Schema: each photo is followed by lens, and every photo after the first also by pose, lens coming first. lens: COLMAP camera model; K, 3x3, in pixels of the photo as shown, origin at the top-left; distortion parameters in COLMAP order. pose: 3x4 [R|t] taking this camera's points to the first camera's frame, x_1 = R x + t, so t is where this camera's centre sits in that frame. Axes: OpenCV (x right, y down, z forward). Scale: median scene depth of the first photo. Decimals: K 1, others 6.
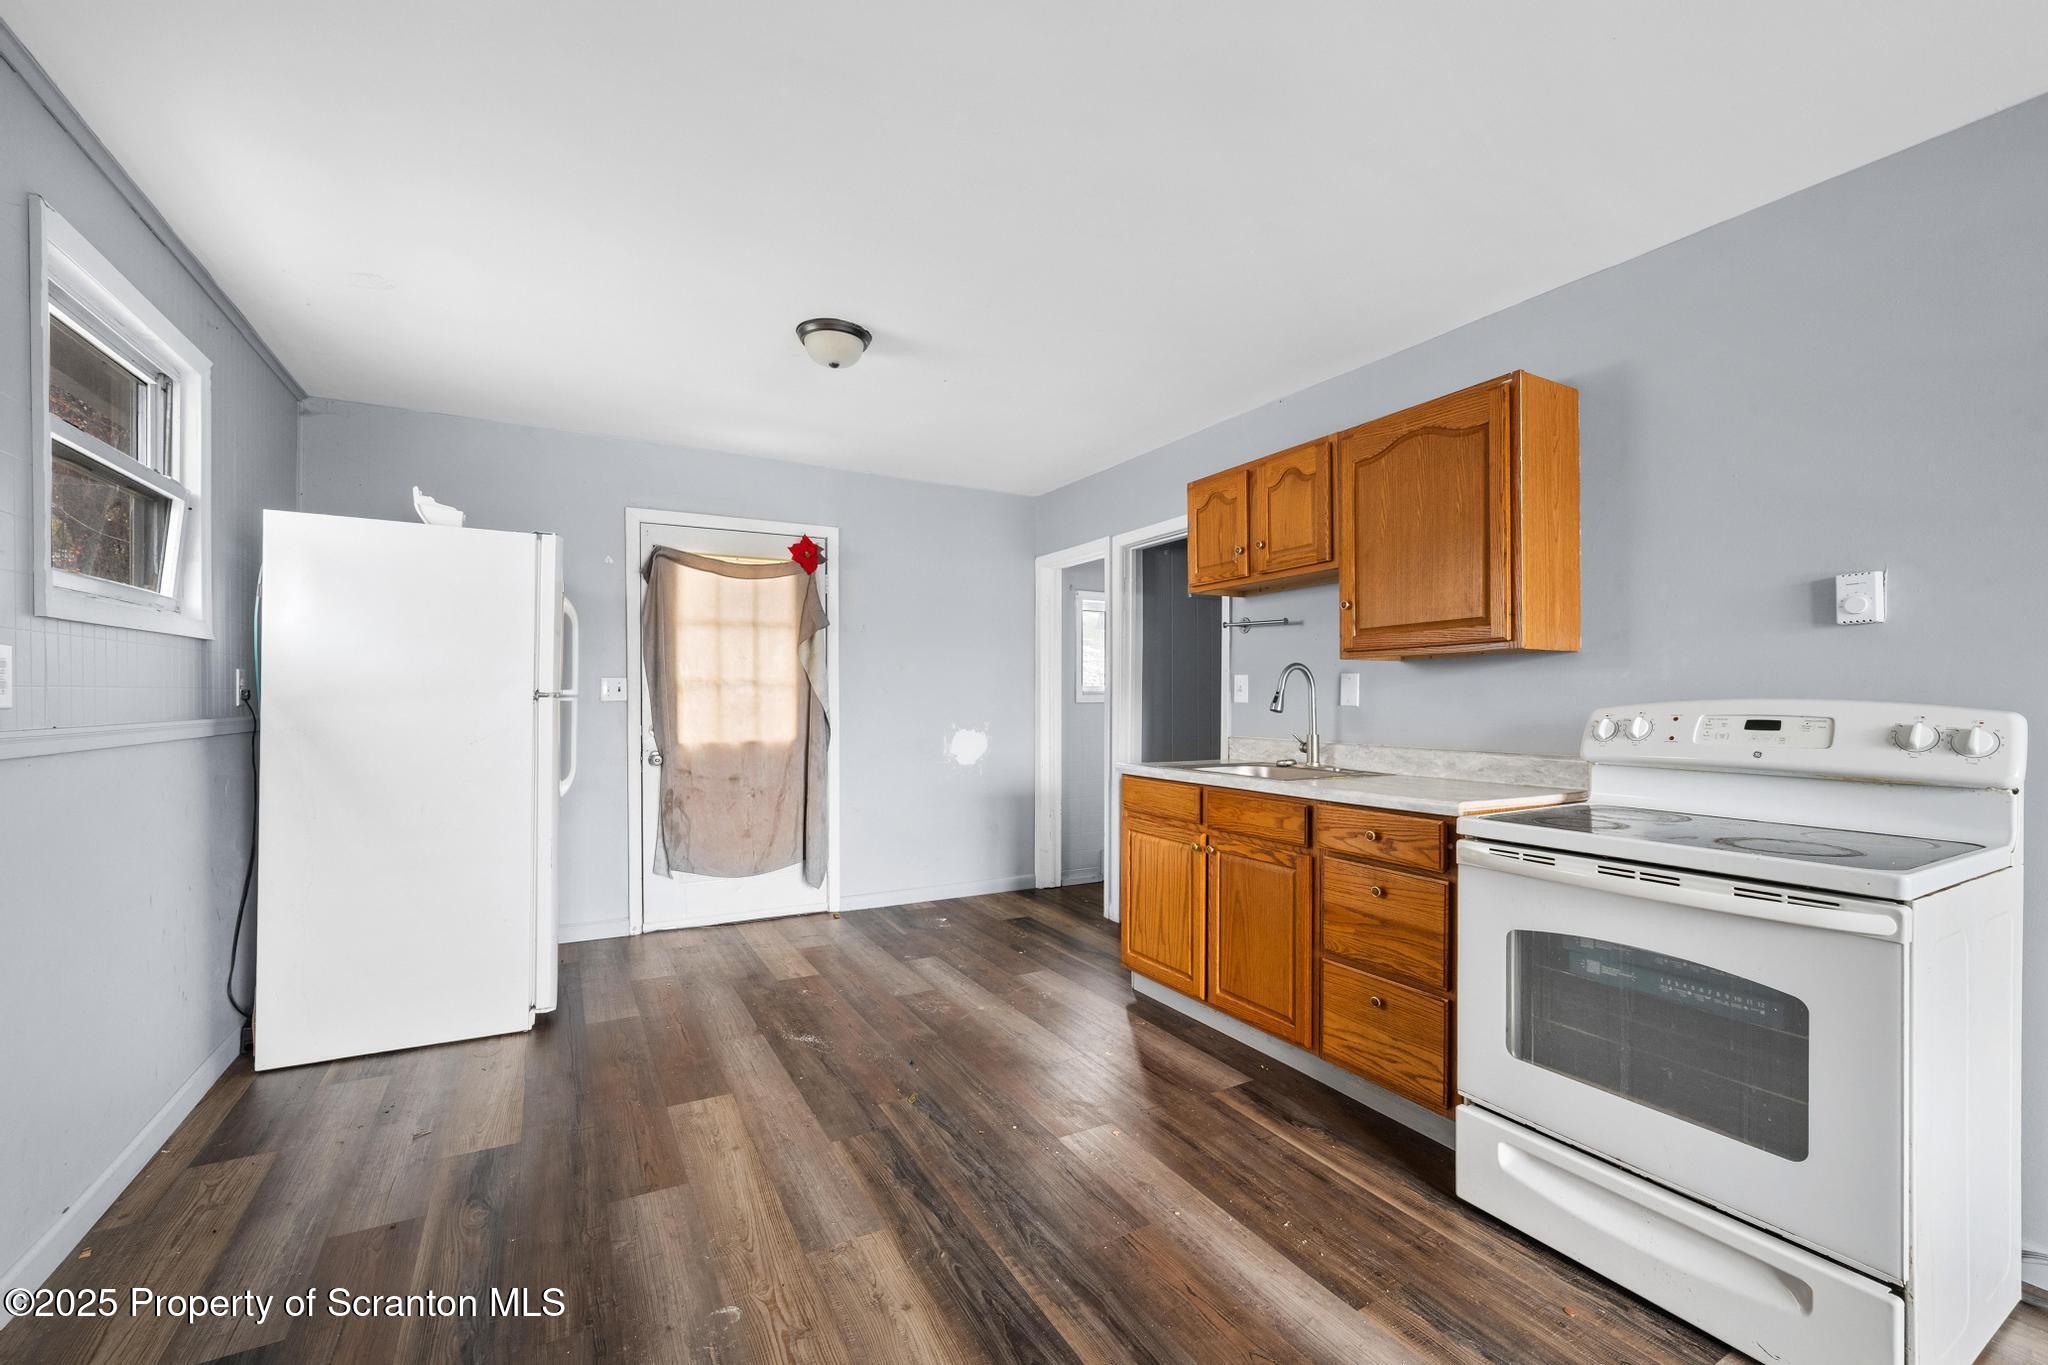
lens RADIAL K [[844.8, 0, 1025.9], [0, 844.8, 699.5], [0, 0, 1]] dist [0.001681, 0.000026]
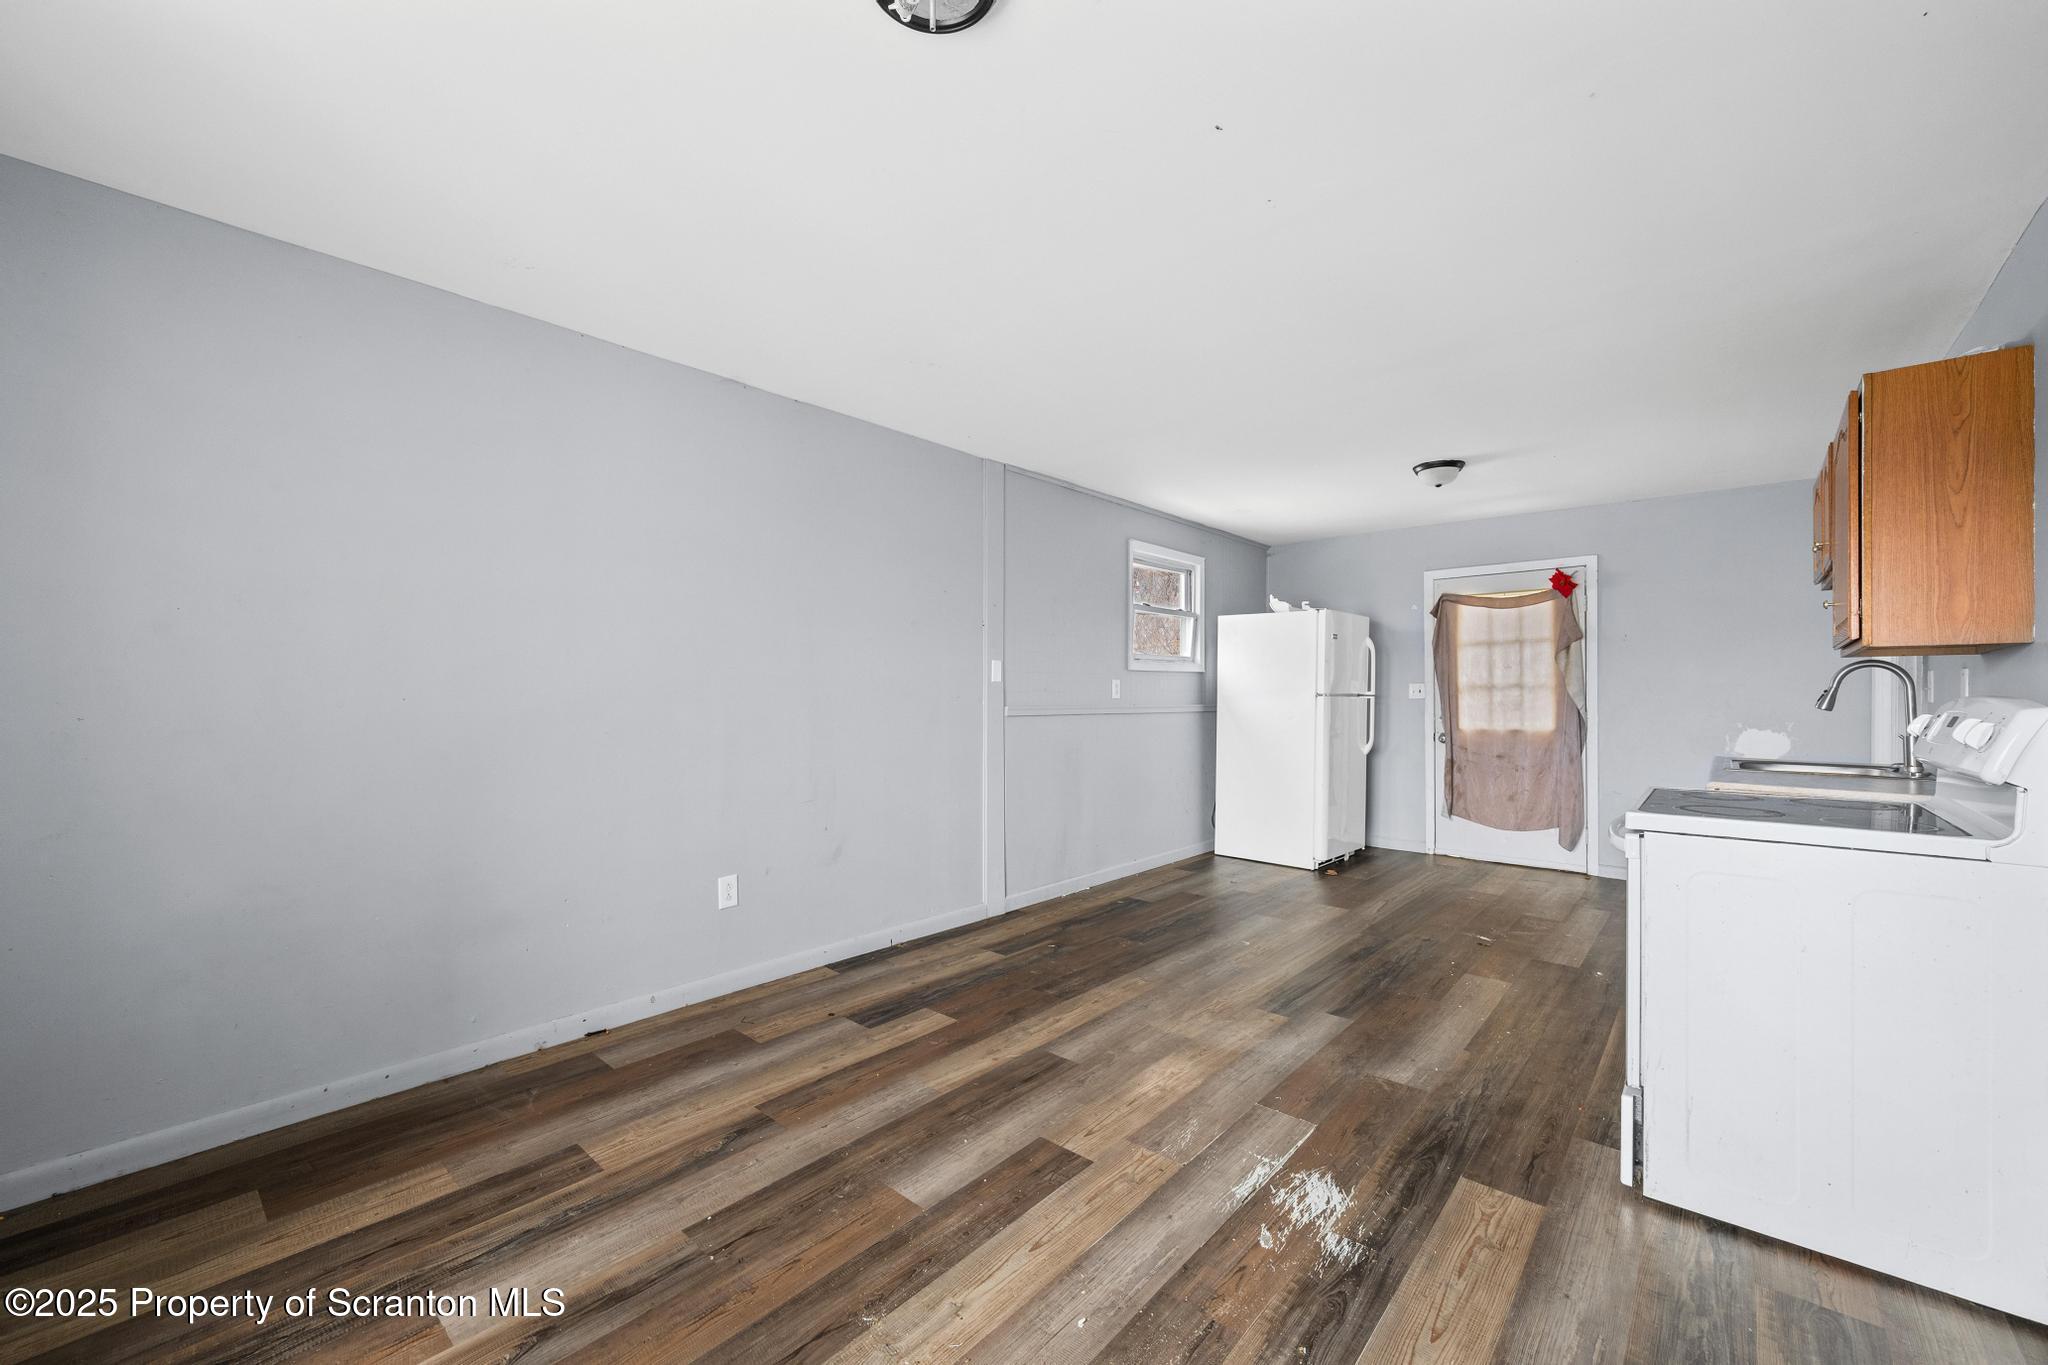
lens RADIAL K [[844.8, 0, 1032.1], [0, 844.8, 689.9], [0, 0, 1]] dist [0.001681, 0.000026]
pose [[0.331684, -0.006664, -0.943367, 0.708147], [-0.005269, 0.999946, -0.008916, 0.002943], [0.943376, 0.007928, 0.331631, -0.165429]]
